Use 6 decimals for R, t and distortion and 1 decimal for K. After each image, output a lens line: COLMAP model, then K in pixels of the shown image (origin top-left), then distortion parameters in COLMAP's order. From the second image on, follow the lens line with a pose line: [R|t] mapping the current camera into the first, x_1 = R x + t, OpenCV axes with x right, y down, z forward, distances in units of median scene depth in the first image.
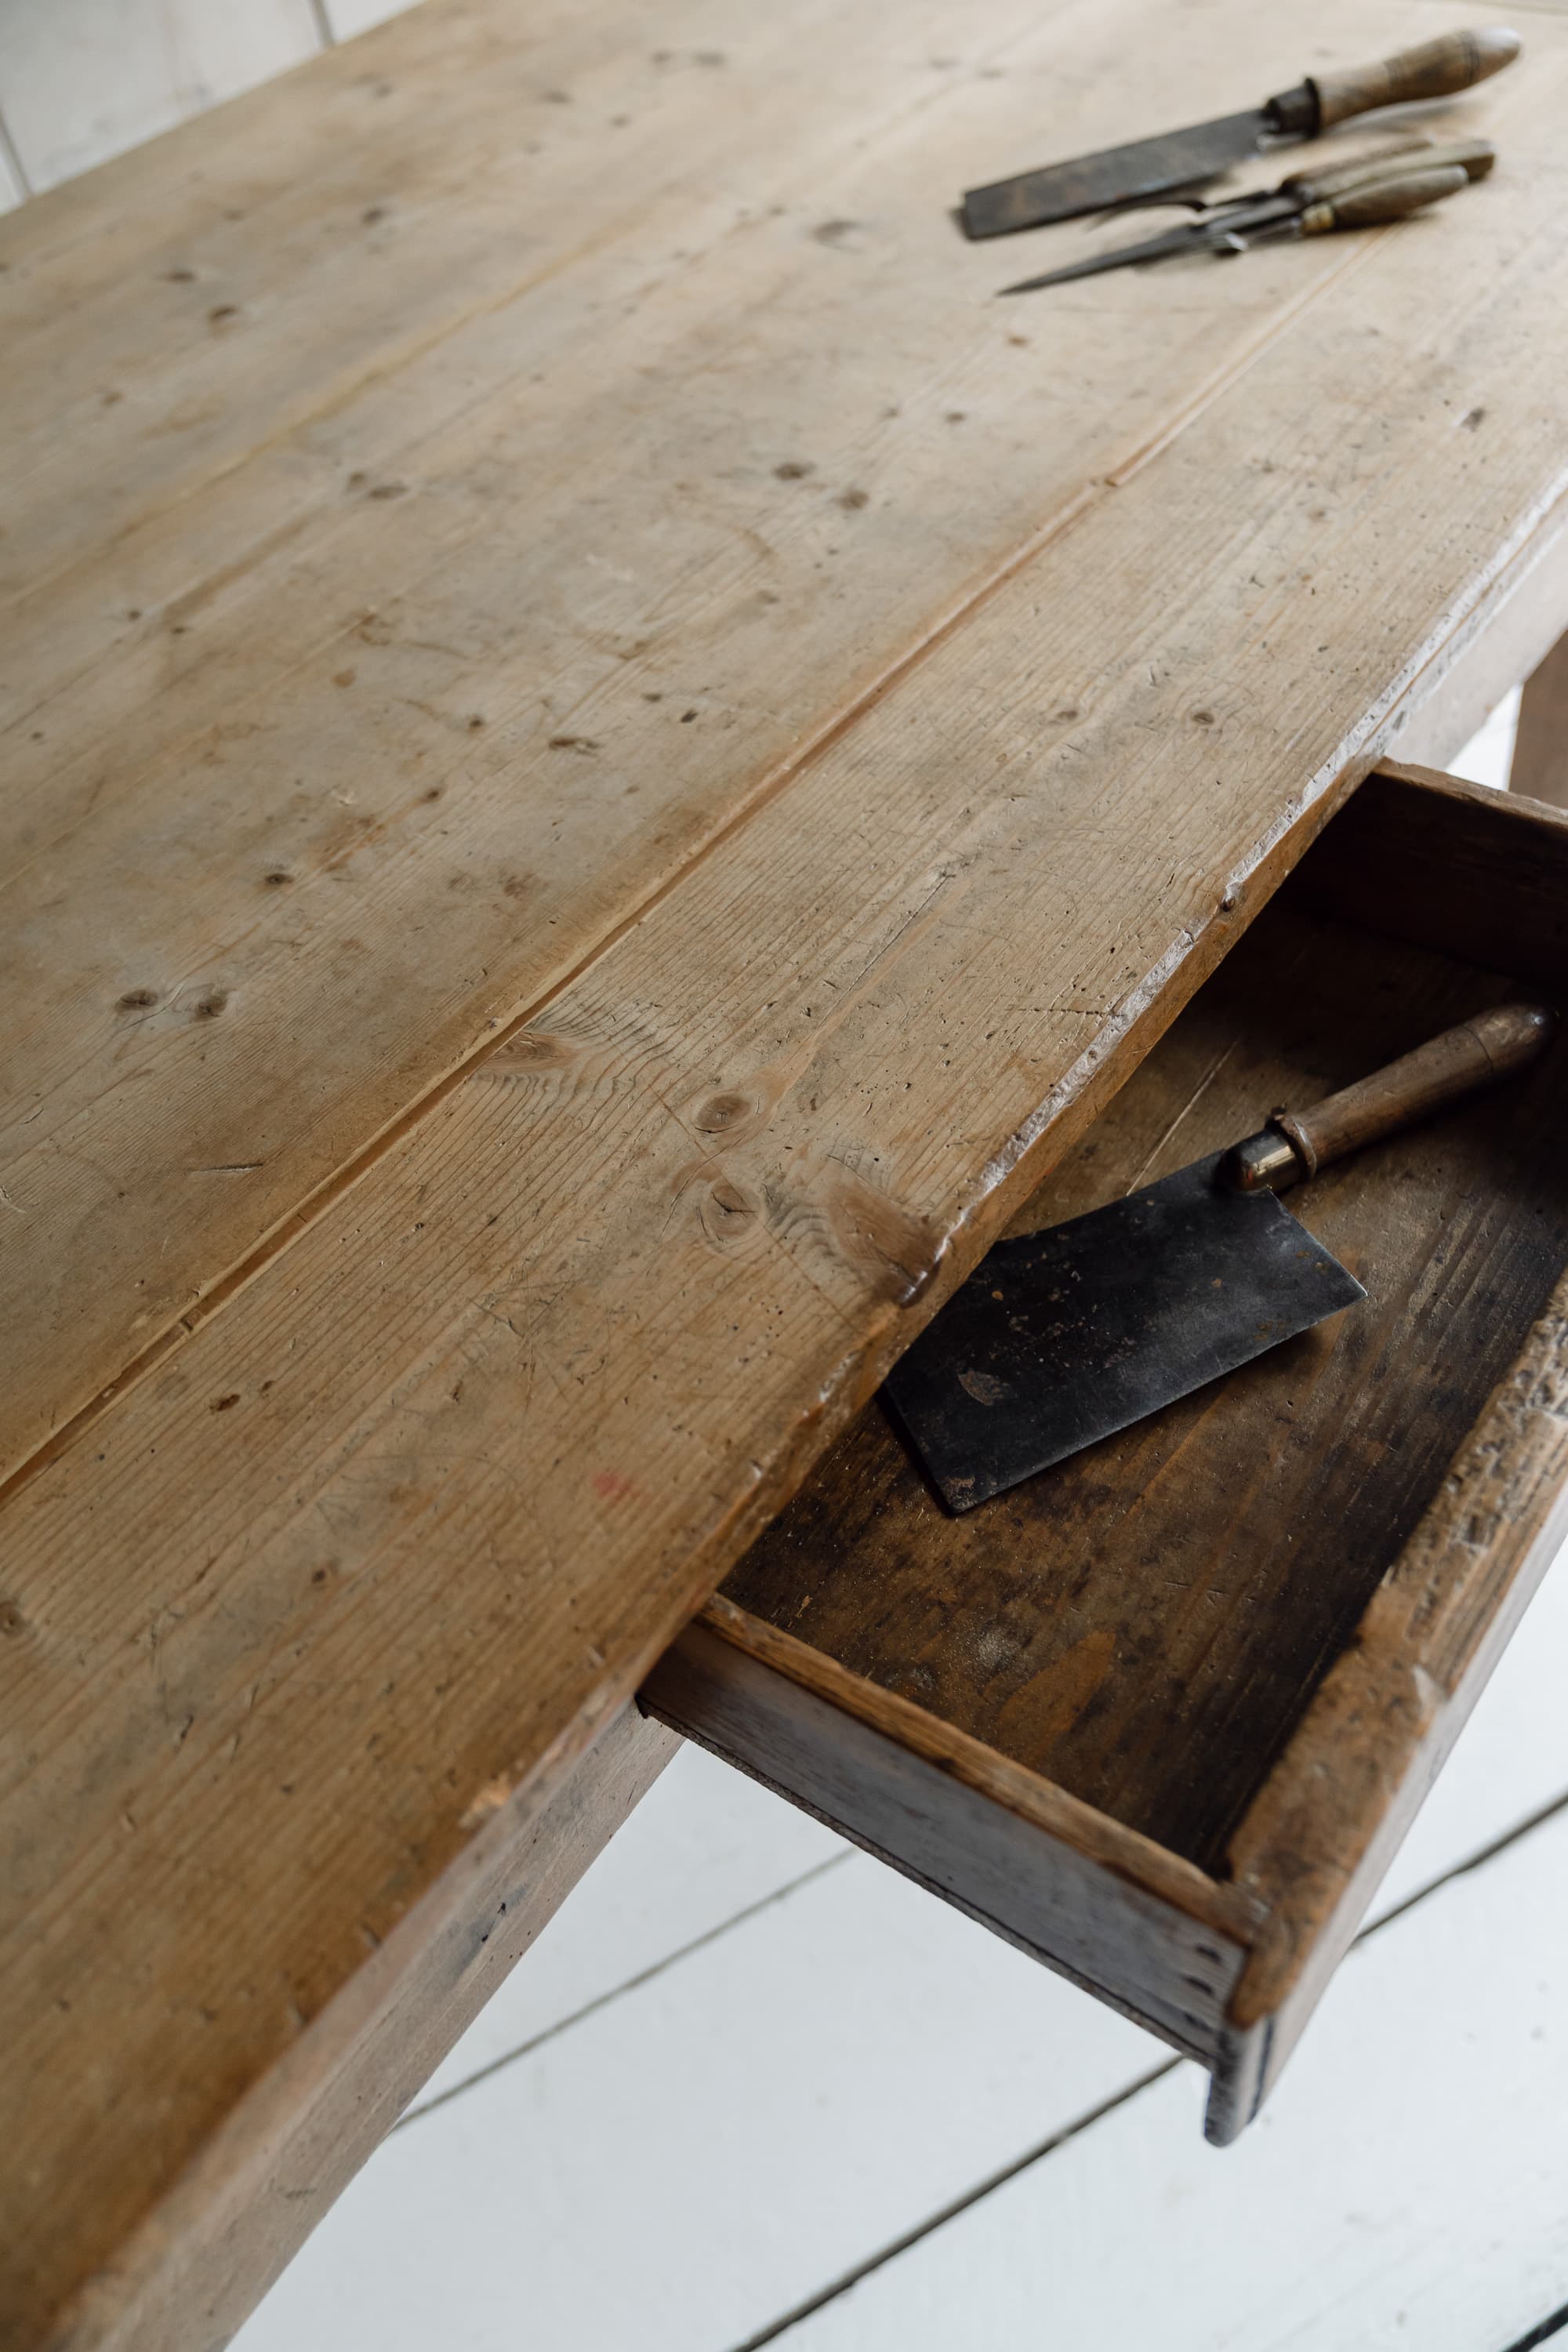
lens RADIAL K [[1942.0, 0, 801.6], [0, 1942.0, 1182.0], [0, 0, 1]] dist [-0.020378, 0.027025]
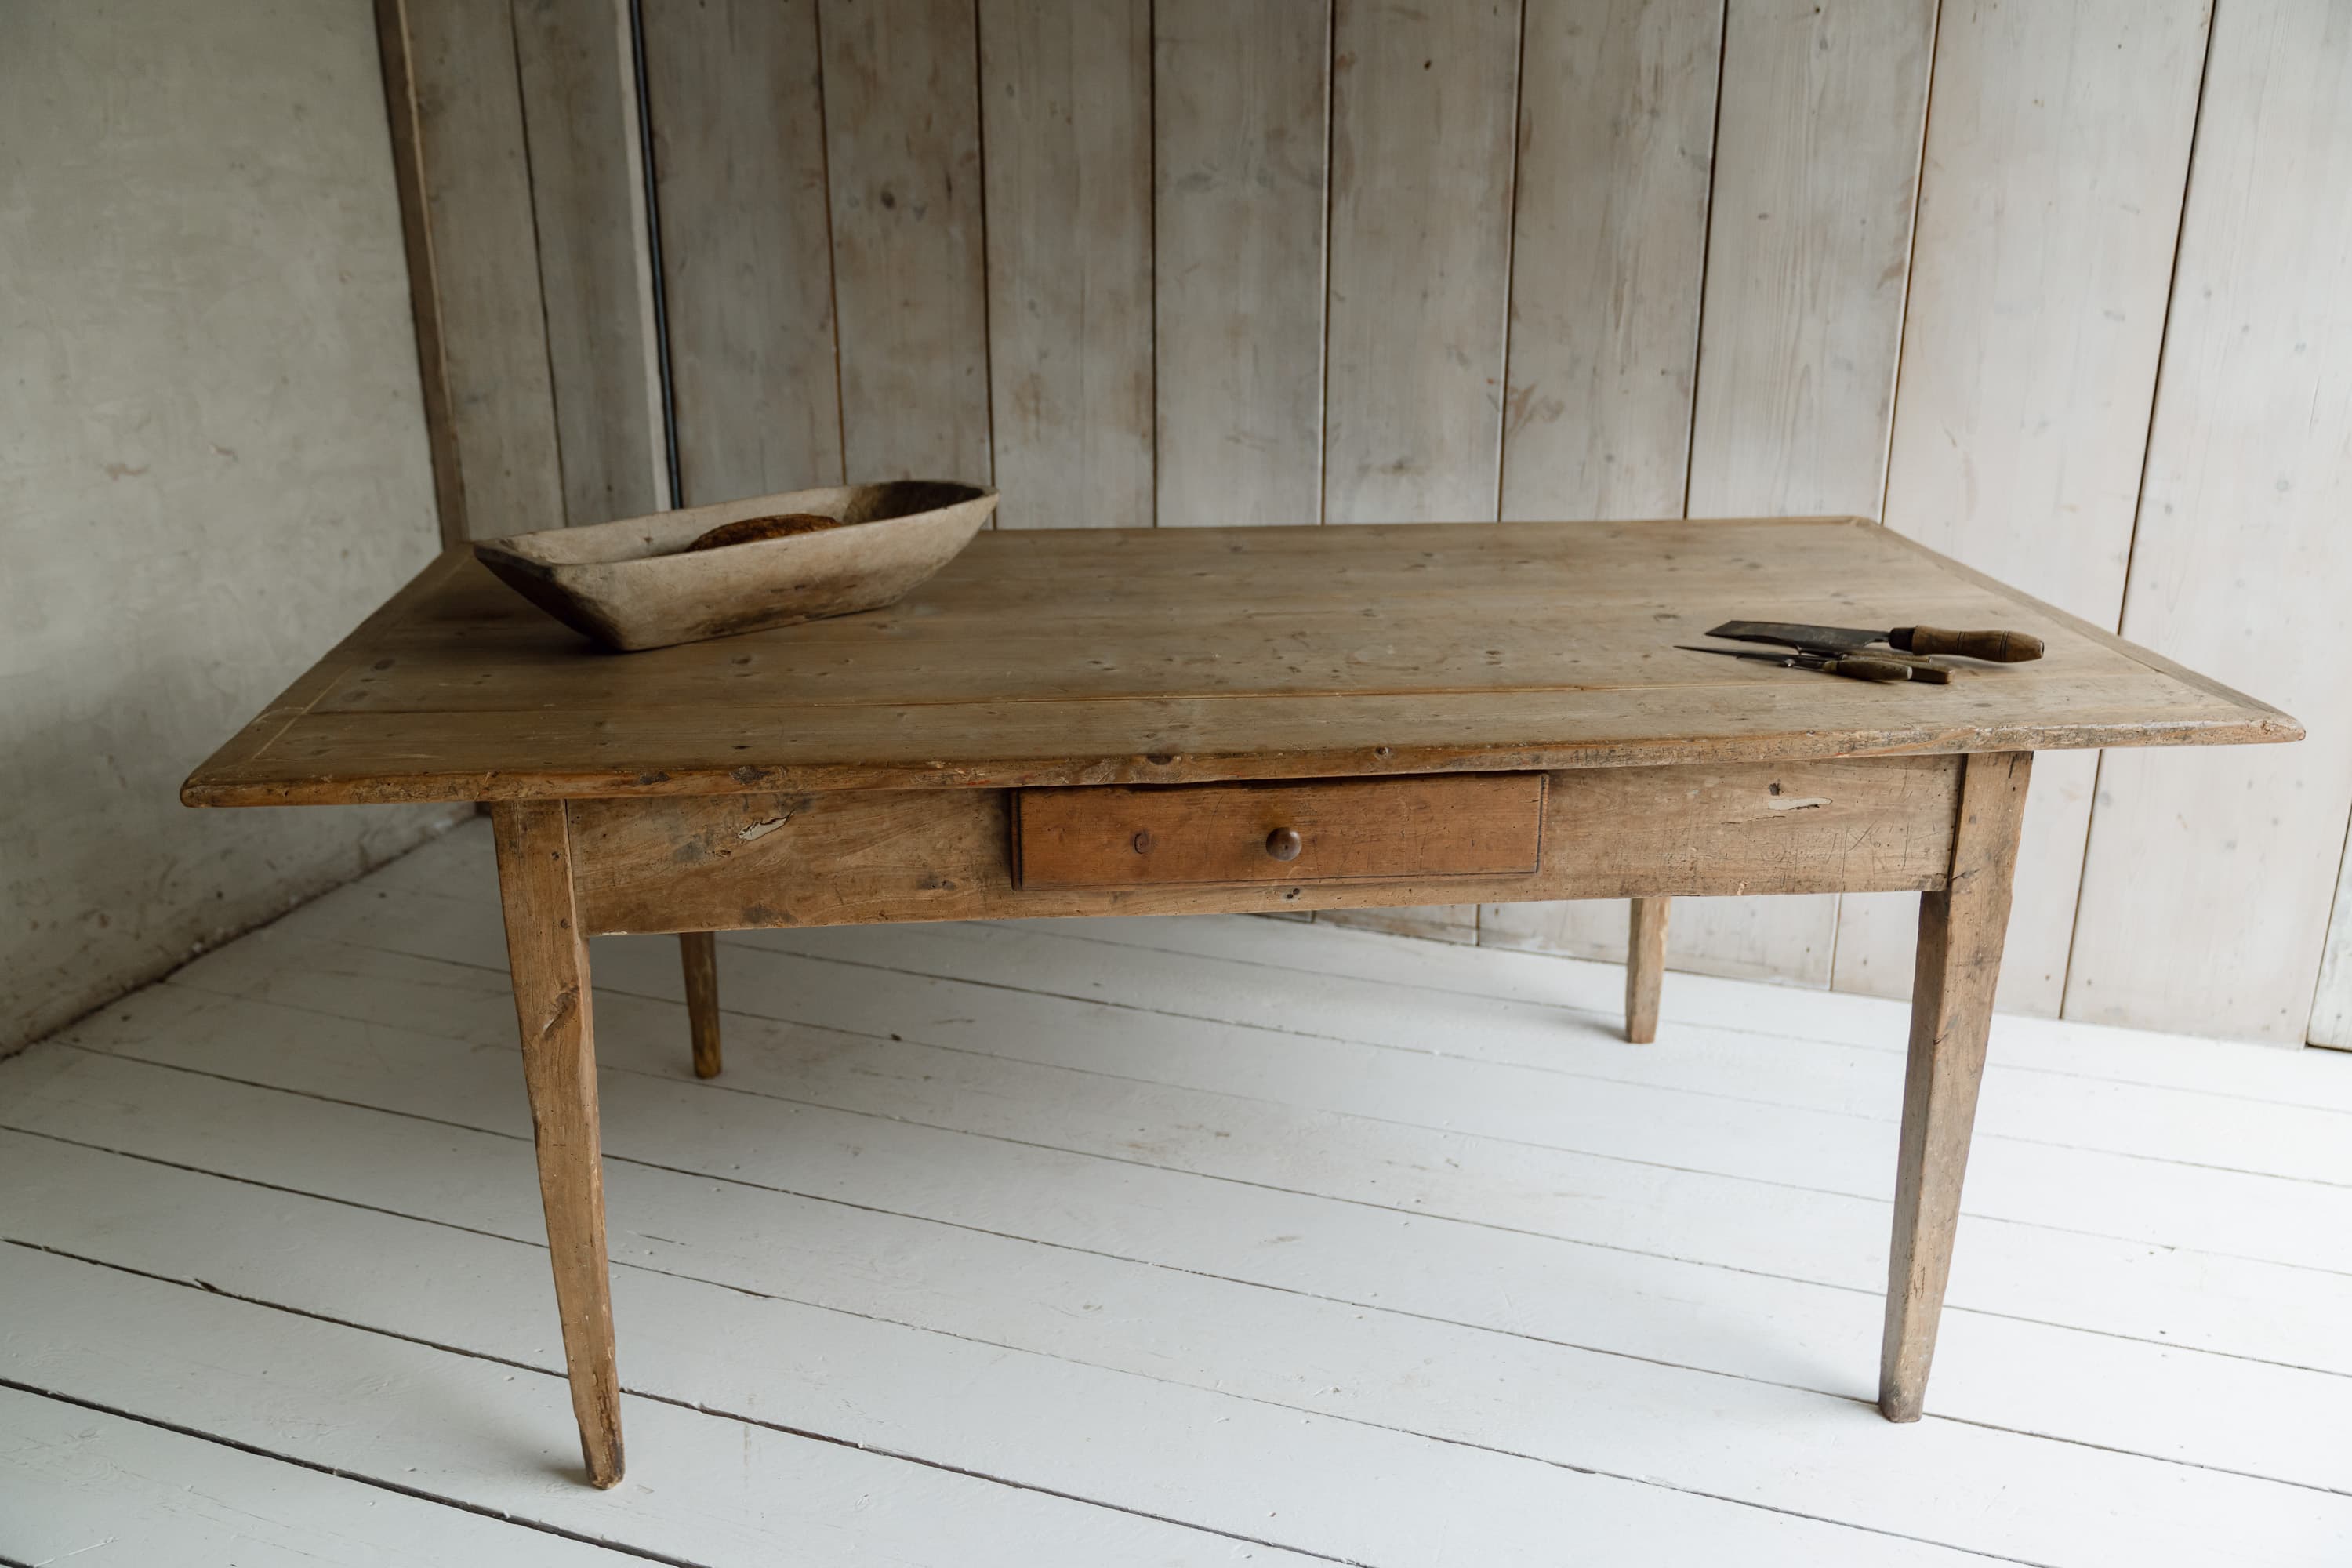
lens RADIAL K [[2013.3, 0, 1164.3], [0, 2013.3, 787.2], [0, 0, 1]] dist [-0.018404, 0.029645]
pose [[0.651728, 0.345993, -0.674936, 1.641028], [-0.611902, 0.765656, -0.198362, 0.528390], [0.448137, 0.542273, 0.710713, -0.865516]]
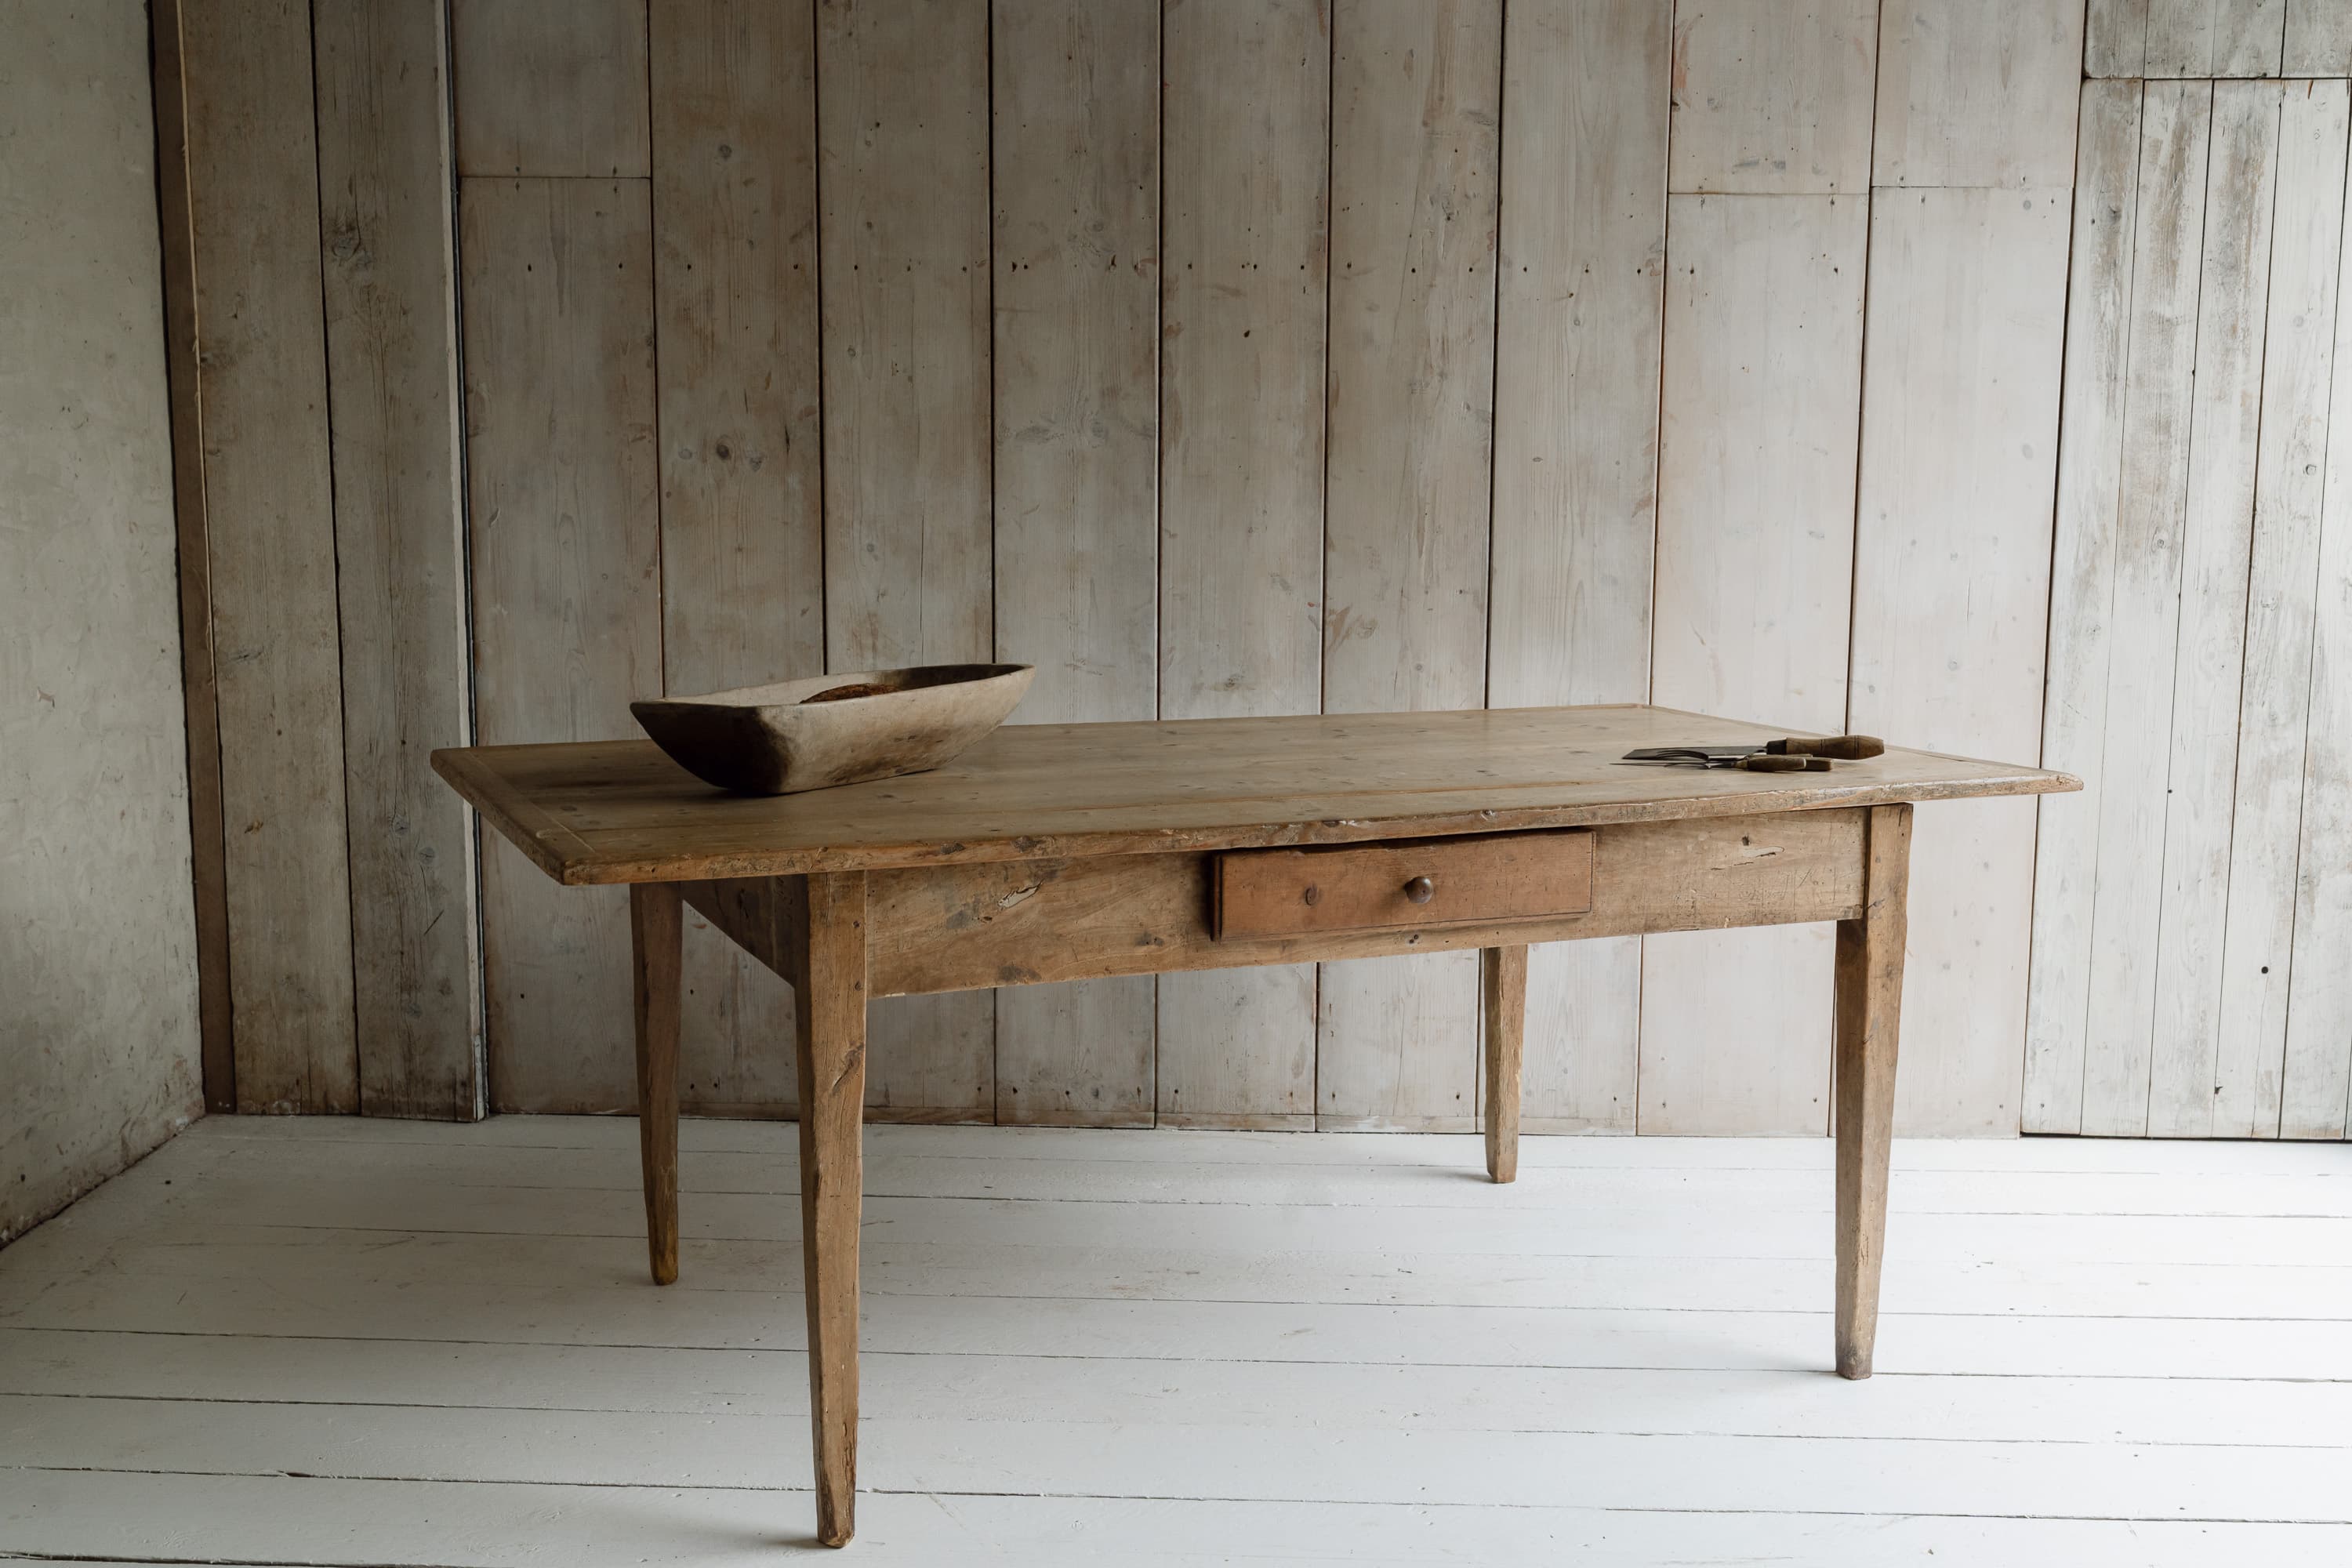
lens RADIAL K [[2493.7, 0, 1168.6], [0, 2493.7, 802.7], [0, 0, 1]] dist [0.000835, 0.000000]
pose [[0.848296, 0.188962, -0.494658, 1.658753], [-0.455952, 0.735678, -0.500885, 1.968431], [0.269261, 0.650439, 0.710231, -1.917287]]
